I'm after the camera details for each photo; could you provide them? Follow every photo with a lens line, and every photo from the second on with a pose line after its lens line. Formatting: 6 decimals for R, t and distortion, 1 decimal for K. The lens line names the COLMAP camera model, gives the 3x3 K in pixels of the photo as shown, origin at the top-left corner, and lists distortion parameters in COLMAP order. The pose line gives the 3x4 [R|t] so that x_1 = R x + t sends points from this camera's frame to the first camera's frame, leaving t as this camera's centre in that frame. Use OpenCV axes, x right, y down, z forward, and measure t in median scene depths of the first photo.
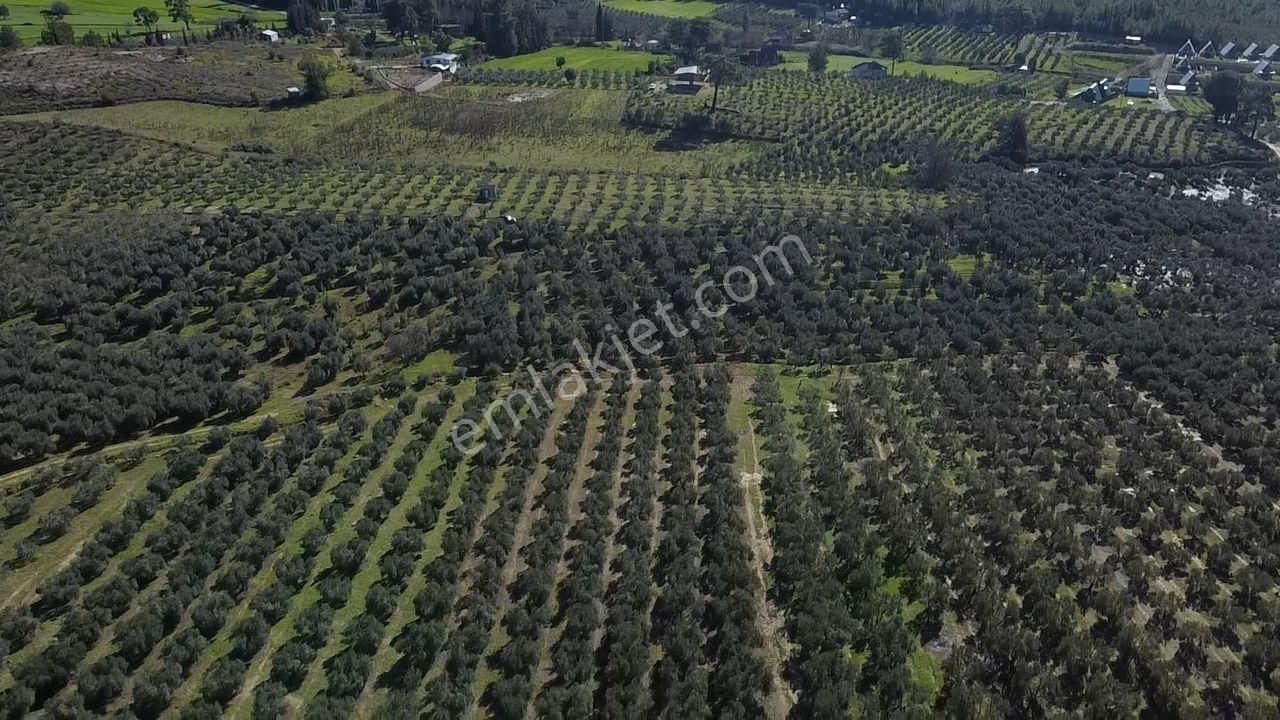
lens RADIAL K [[962.5, 0, 639.8], [0, 962.5, 360.4], [0, 0, 1]] dist [-0.003840, -0.001326]
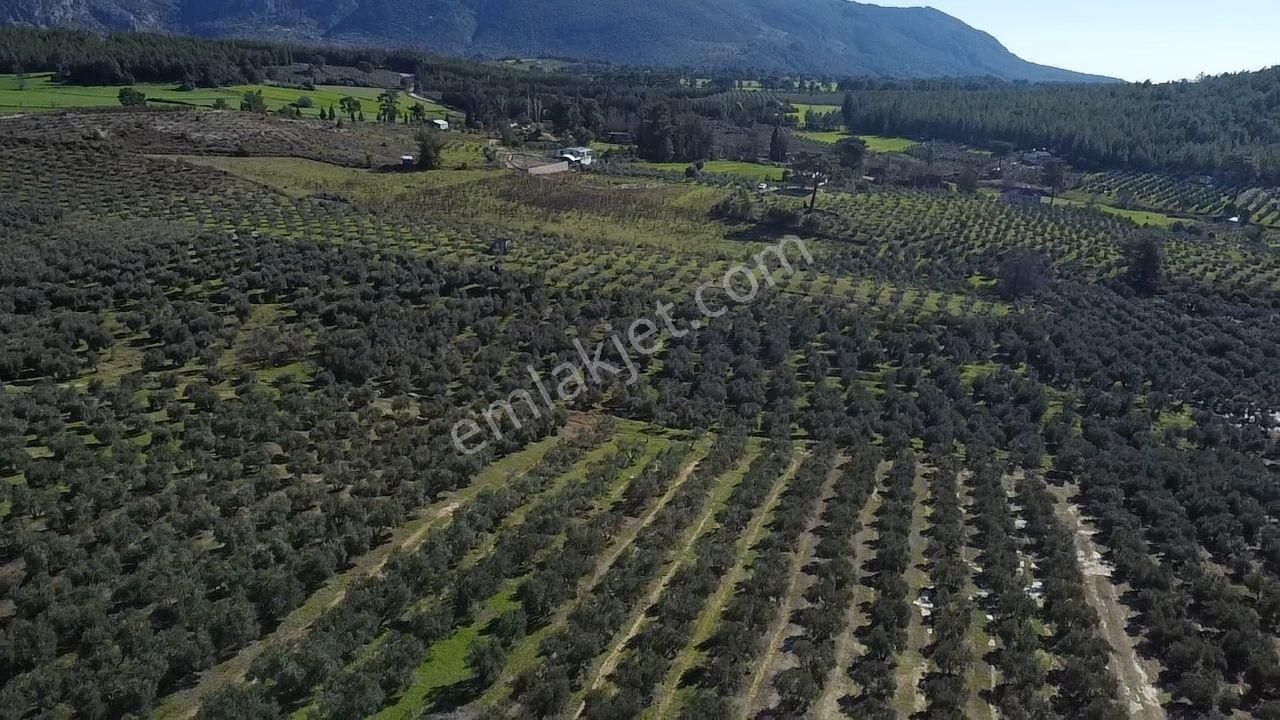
lens RADIAL K [[962.5, 0, 640.1], [0, 962.5, 359.5], [0, 0, 1]] dist [-0.003840, -0.001326]
pose [[0.962862, 0.120204, -0.241760, 0.314967], [-0.154519, 0.979619, -0.128338, 0.055924], [0.221406, 0.160929, 0.961811, 0.163026]]
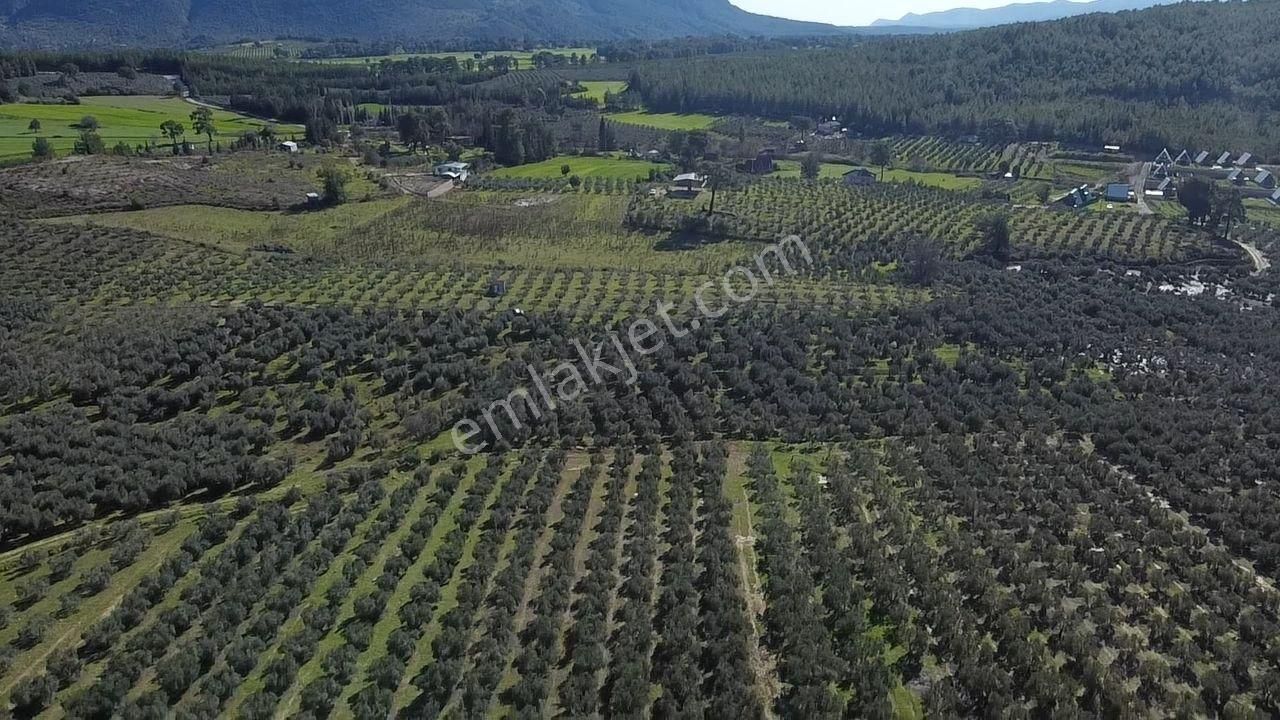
lens RADIAL K [[962.5, 0, 639.8], [0, 962.5, 363.0], [0, 0, 1]] dist [-0.003840, -0.001326]
pose [[0.999998, -0.001586, -0.001488, 0.000433], [0.001420, 0.994365, -0.106003, 0.027959], [0.001648, 0.106001, 0.994365, -0.057811]]
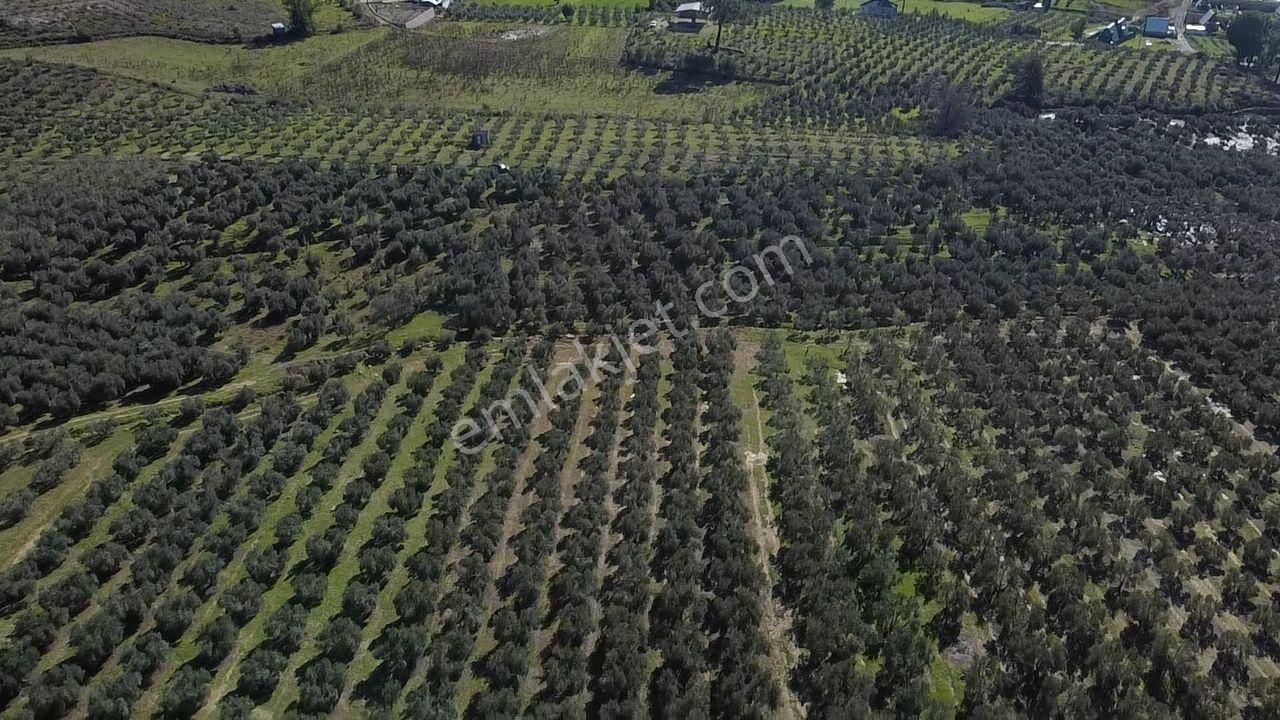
lens RADIAL K [[962.5, 0, 639.5], [0, 962.5, 358.4], [0, 0, 1]] dist [-0.003840, -0.001326]
pose [[0.999983, 0.005581, 0.001446, -0.000116], [-0.005659, 0.998096, 0.061418, -0.022741], [-0.001100, -0.061425, 0.998111, 0.046840]]
